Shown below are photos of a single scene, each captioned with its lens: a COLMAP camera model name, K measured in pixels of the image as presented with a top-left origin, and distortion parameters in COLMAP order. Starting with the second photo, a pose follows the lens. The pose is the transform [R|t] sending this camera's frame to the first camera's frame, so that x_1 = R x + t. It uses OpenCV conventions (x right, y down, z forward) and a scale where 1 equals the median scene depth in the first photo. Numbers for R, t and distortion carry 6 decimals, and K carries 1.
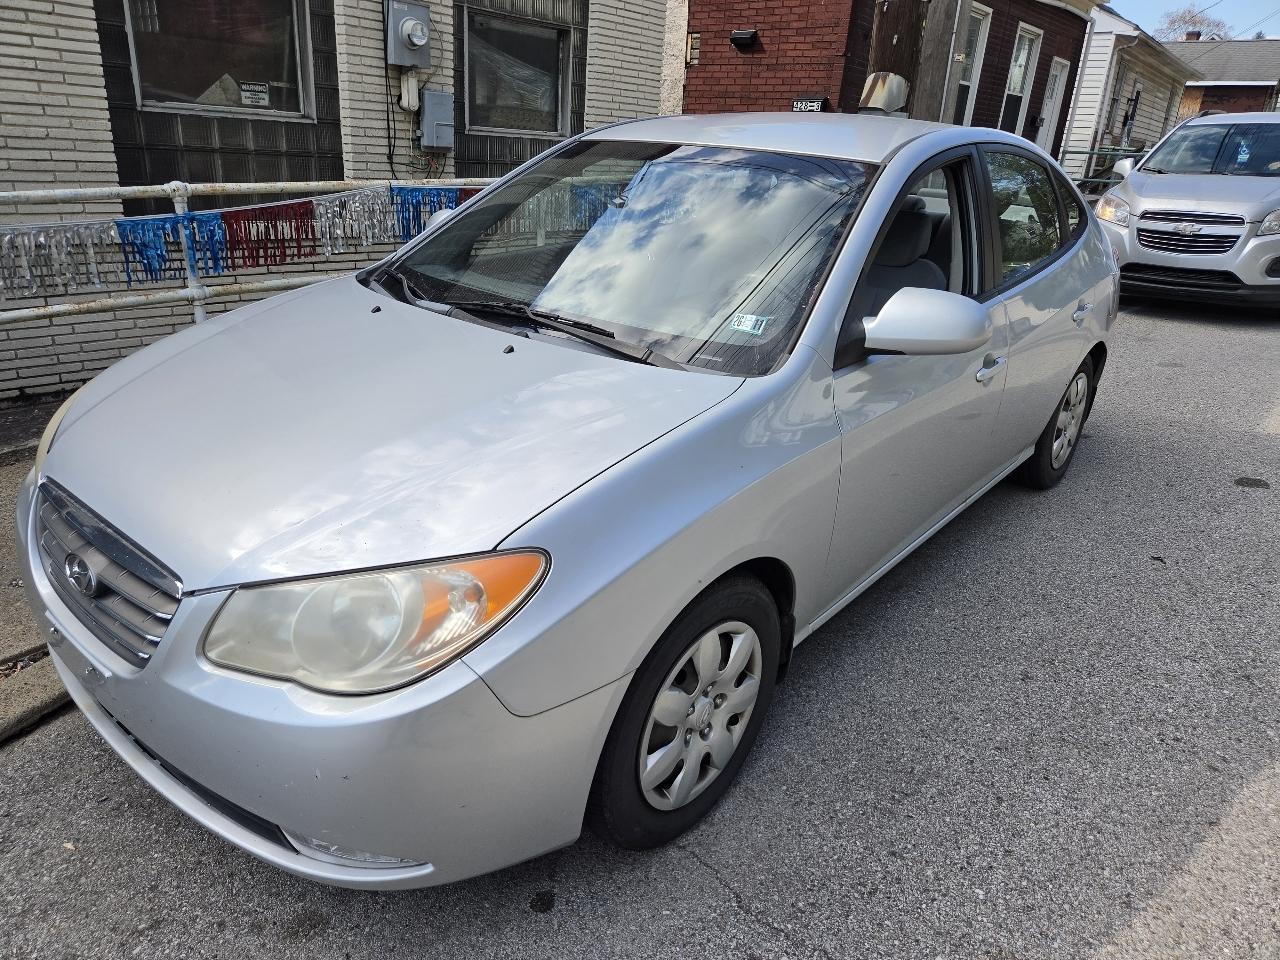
lens RADIAL K [[958.9, 0, 640.0], [0, 958.9, 480.0], [0, 0, 1]] dist [0.085299, -0.076716]
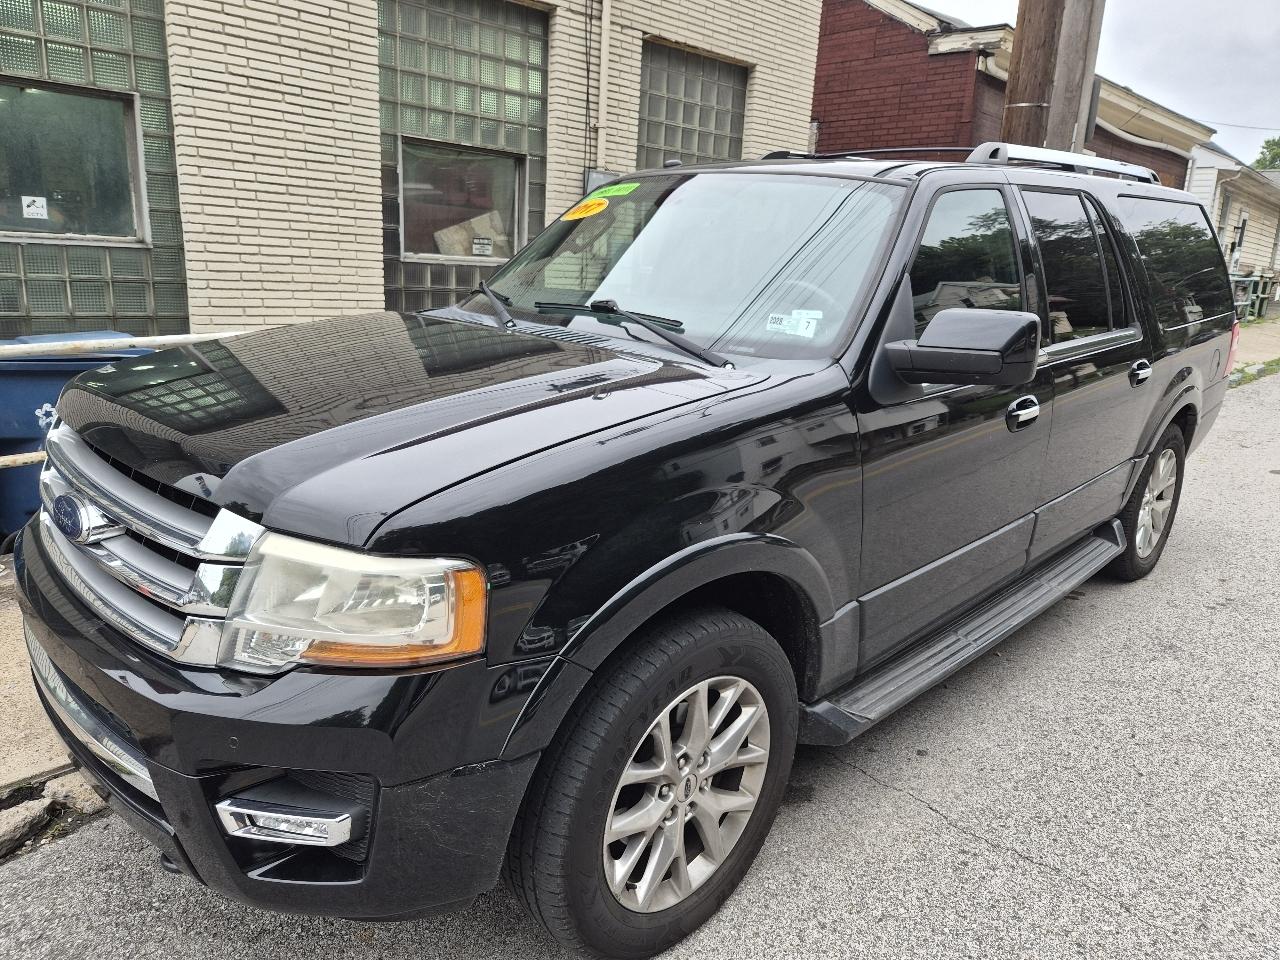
lens RADIAL K [[958.9, 0, 640.0], [0, 958.9, 480.0], [0, 0, 1]] dist [0.085299, -0.076716]
pose [[0.995223, 0.014661, -0.096516, -0.073436], [-0.025913, 0.992866, -0.116382, 0.041143], [0.094121, 0.118327, 0.988504, -0.169391]]
